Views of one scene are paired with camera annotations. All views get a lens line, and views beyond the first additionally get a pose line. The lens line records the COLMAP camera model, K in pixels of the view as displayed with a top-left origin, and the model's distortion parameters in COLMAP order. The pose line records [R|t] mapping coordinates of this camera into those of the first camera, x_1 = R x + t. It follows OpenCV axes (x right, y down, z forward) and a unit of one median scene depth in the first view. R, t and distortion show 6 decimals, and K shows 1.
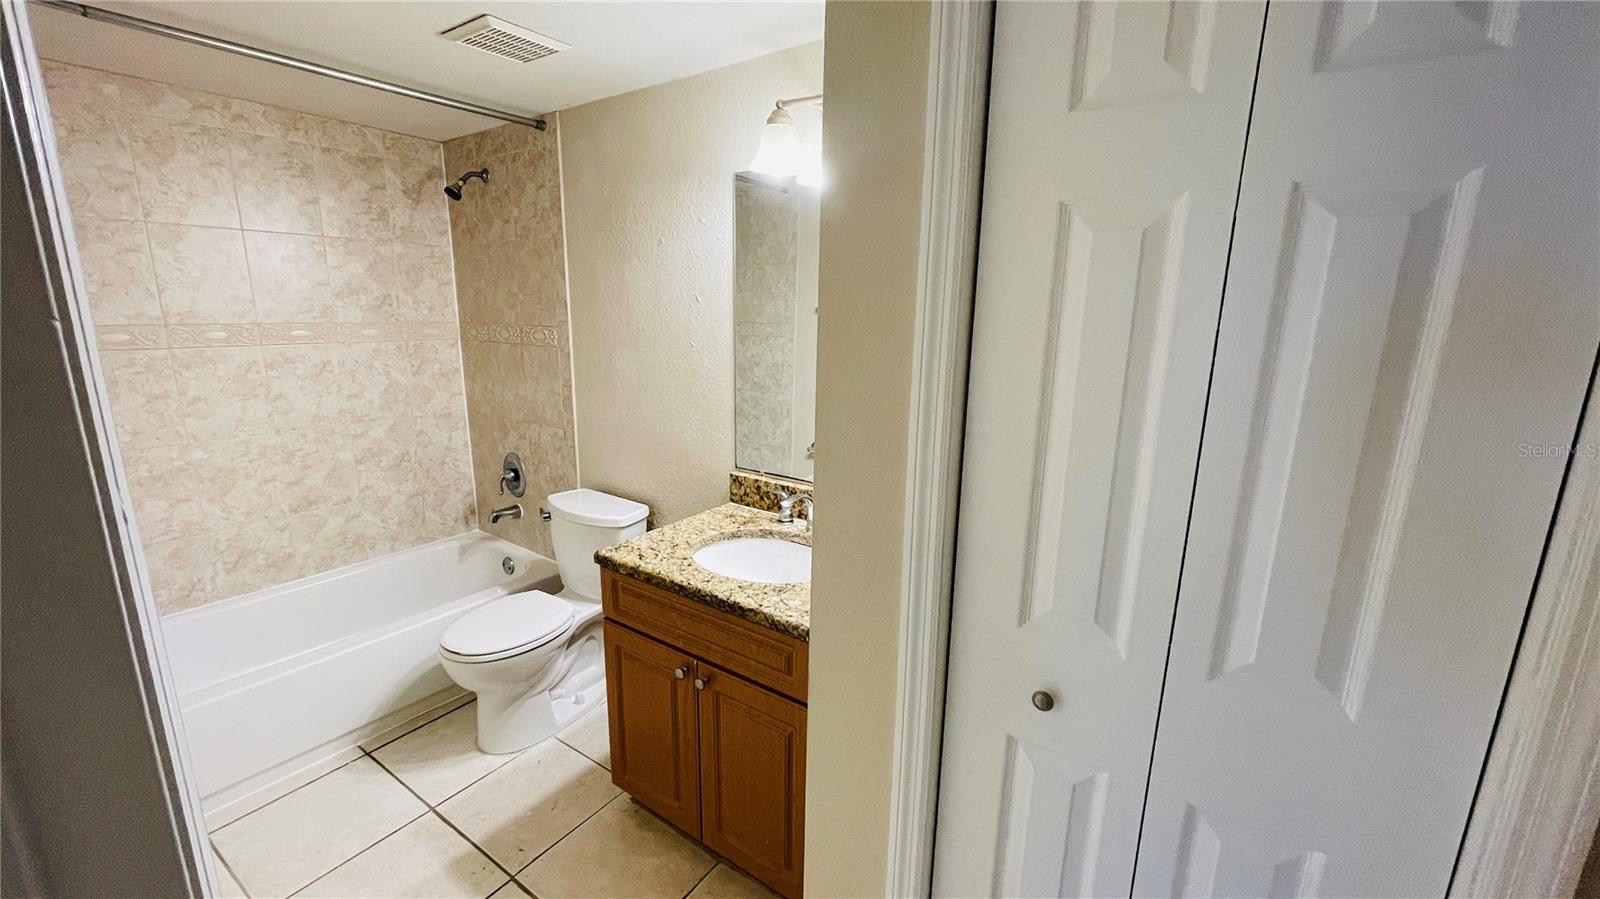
lens RADIAL K [[644.1, 0, 794.7], [0, 644.1, 449.9], [0, 0, 1]] dist [-0.002886, -0.000546]
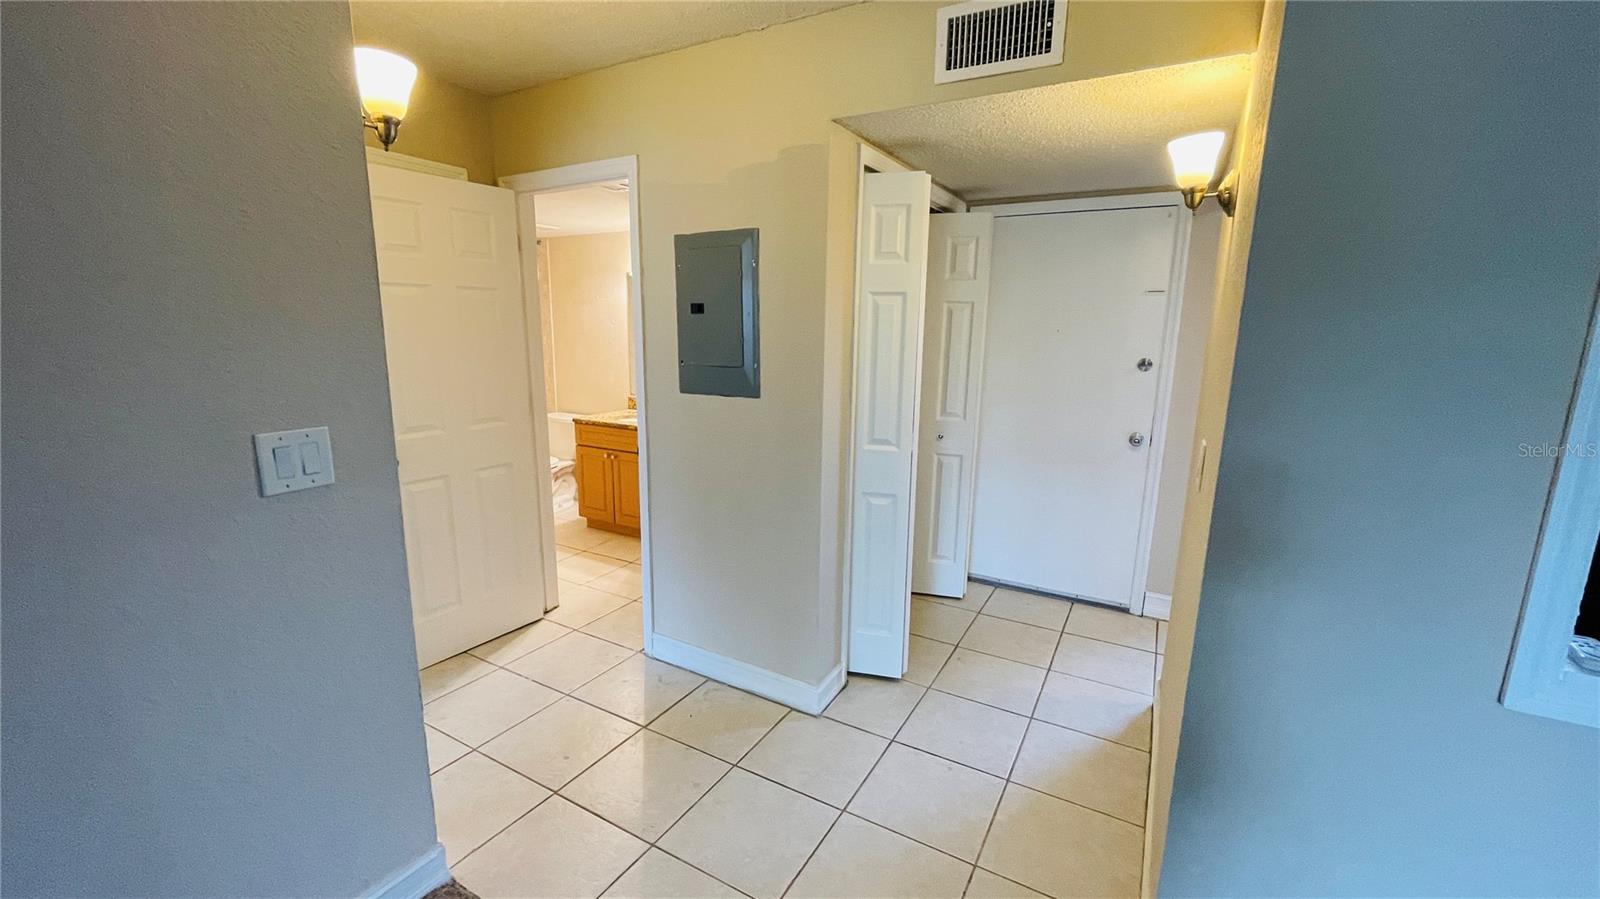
lens RADIAL K [[644.1, 0, 794.7], [0, 644.1, 449.9], [0, 0, 1]] dist [-0.002886, -0.000546]
pose [[0.995981, -0.020179, 0.087263, 0.320192], [0.022486, 0.999421, -0.025540, 0.329532], [-0.086697, 0.027399, 0.995858, -1.501974]]
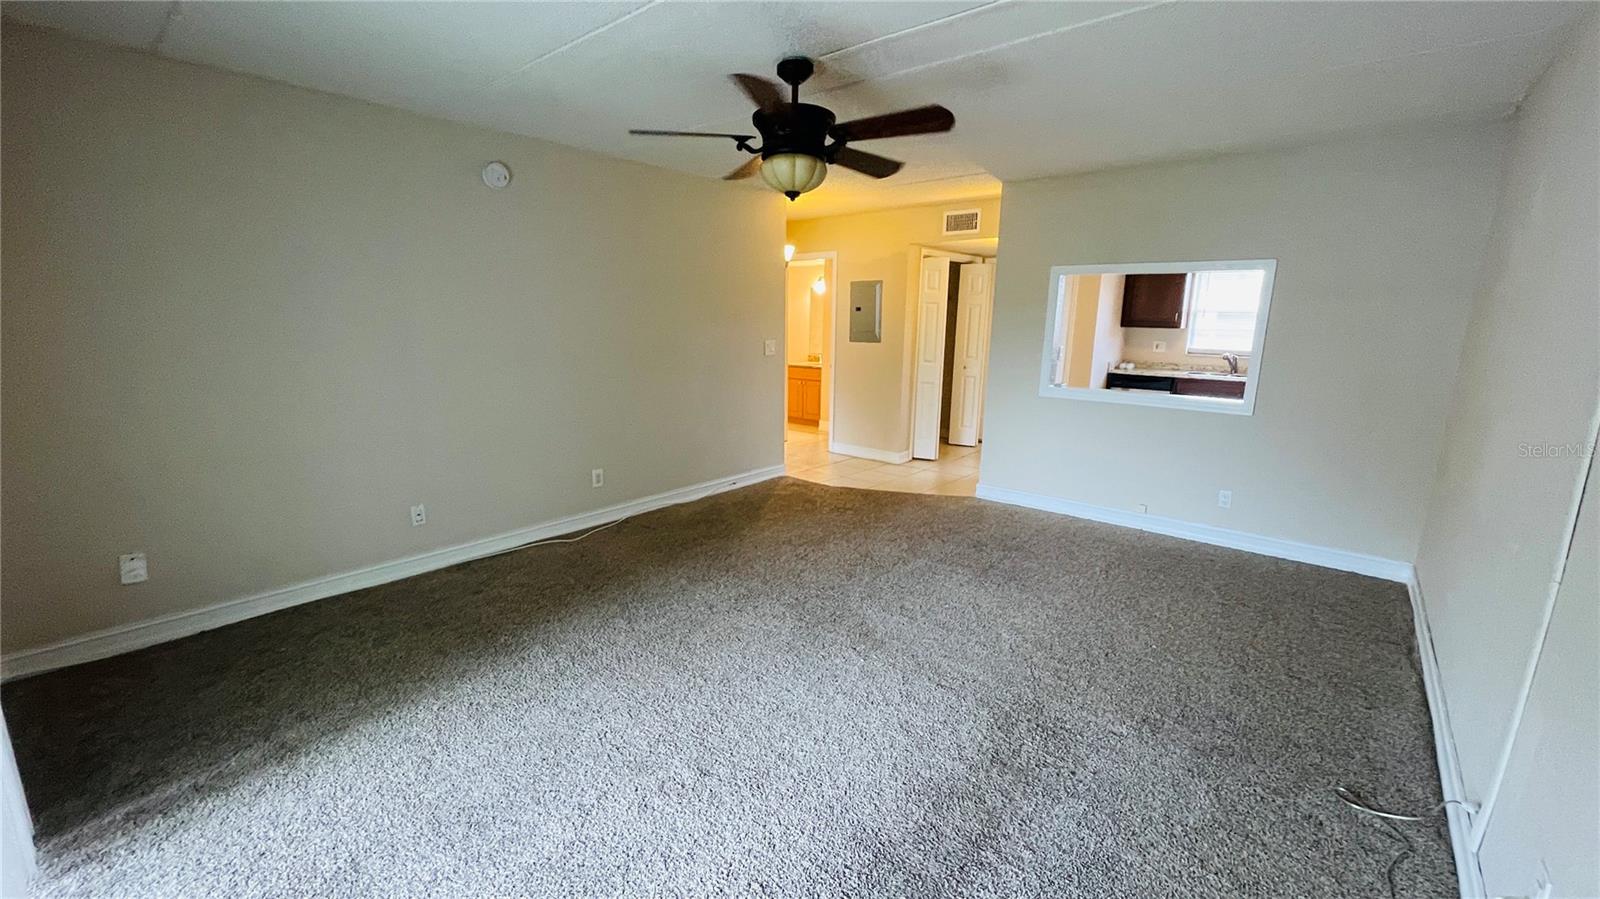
lens RADIAL K [[644.1, 0, 794.7], [0, 644.1, 449.9], [0, 0, 1]] dist [-0.002886, -0.000546]
pose [[0.995364, 0.018463, -0.094392, 0.238939], [-0.021059, 0.999425, -0.026579, 0.892082], [0.093847, 0.028444, 0.995180, -3.774911]]
